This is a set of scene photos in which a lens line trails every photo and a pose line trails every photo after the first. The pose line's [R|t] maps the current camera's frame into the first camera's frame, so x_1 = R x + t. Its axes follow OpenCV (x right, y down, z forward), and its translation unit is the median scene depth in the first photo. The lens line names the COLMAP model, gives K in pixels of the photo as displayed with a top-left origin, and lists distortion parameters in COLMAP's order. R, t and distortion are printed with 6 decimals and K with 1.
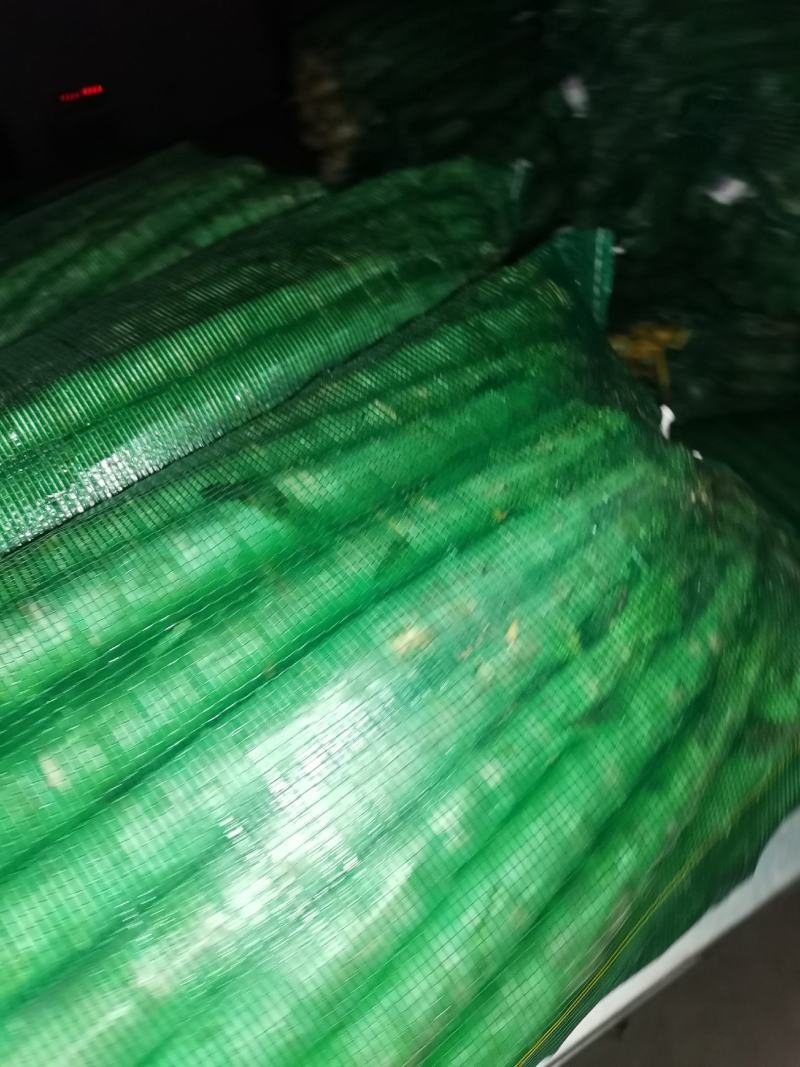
lens RADIAL K [[818.5, 0, 400.0], [0, 818.5, 533.5], [0, 0, 1]] dist [0.039724, -0.049691]
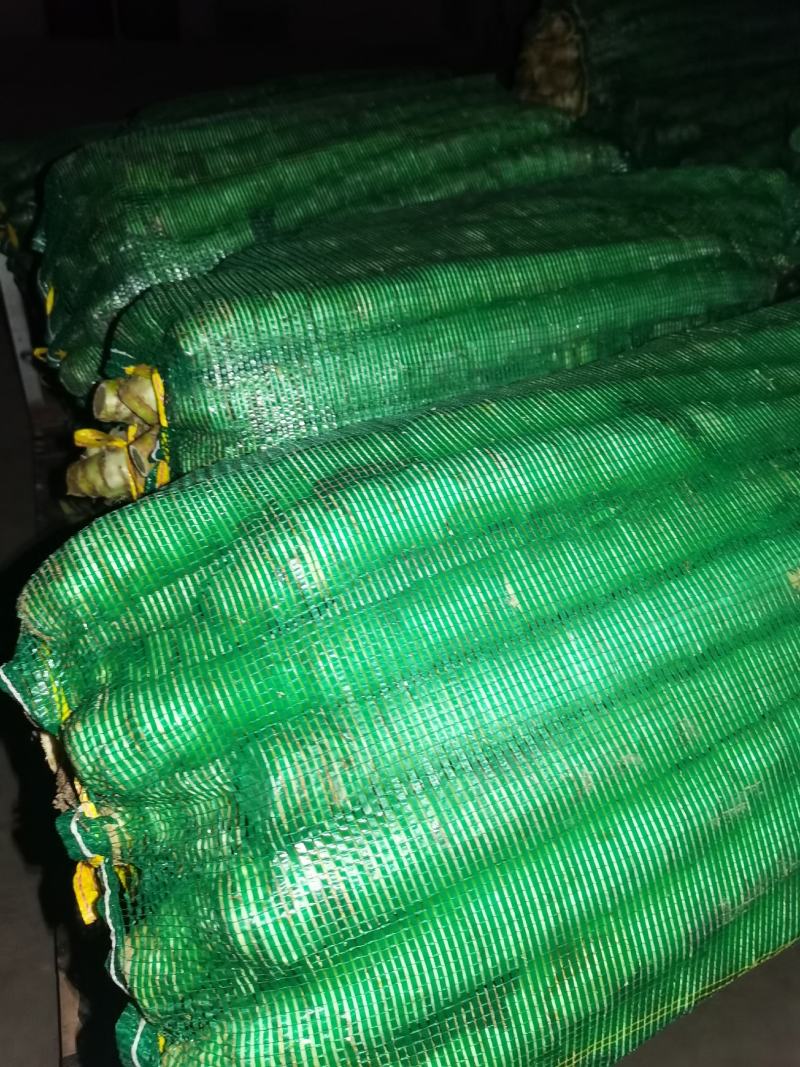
lens RADIAL K [[818.5, 0, 400.0], [0, 818.5, 533.5], [0, 0, 1]] dist [0.039724, -0.049691]
pose [[0.957181, 0.287867, 0.030619, -0.324323], [-0.288881, 0.956669, 0.036500, 0.108335], [-0.018785, -0.043782, 0.998864, -0.092885]]
